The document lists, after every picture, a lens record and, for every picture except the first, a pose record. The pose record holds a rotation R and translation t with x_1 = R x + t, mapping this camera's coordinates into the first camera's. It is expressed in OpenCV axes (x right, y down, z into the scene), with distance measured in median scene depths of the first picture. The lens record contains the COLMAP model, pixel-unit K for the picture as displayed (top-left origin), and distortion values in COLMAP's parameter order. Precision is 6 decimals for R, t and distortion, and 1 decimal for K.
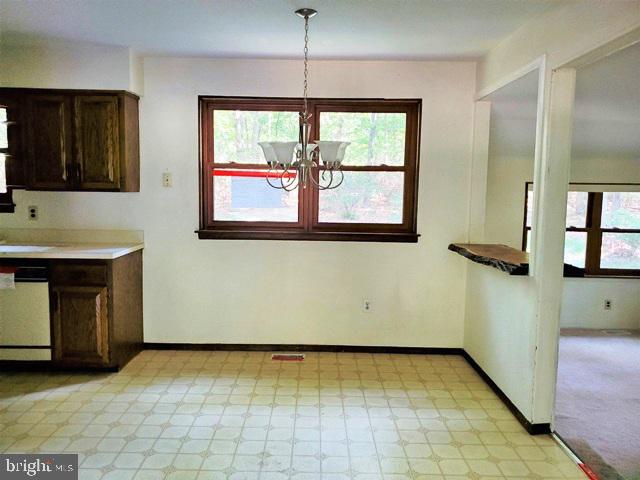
lens RADIAL K [[510.8, 0, 320.6], [0, 510.8, 241.3], [0, 0, 1]] dist [0.029059, -0.003015]
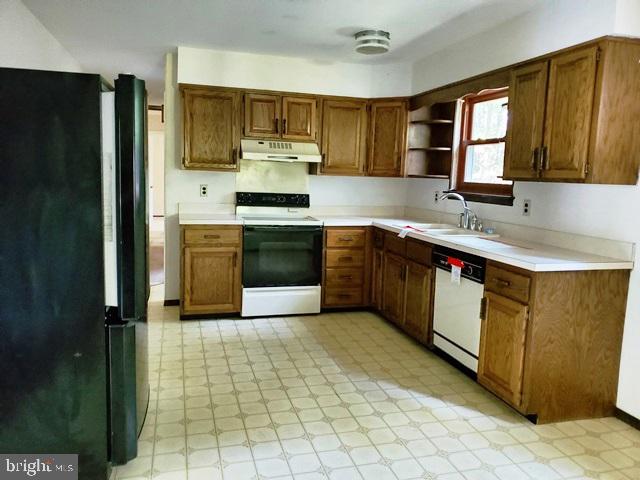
lens RADIAL K [[510.8, 0, 321.4], [0, 510.8, 237.2], [0, 0, 1]] dist [0.029059, -0.003015]
pose [[0.286410, 0.118572, -0.950742, 0.197942], [-0.137945, 0.987077, 0.081547, -0.031681], [0.948125, 0.107794, 0.299065, 0.464084]]
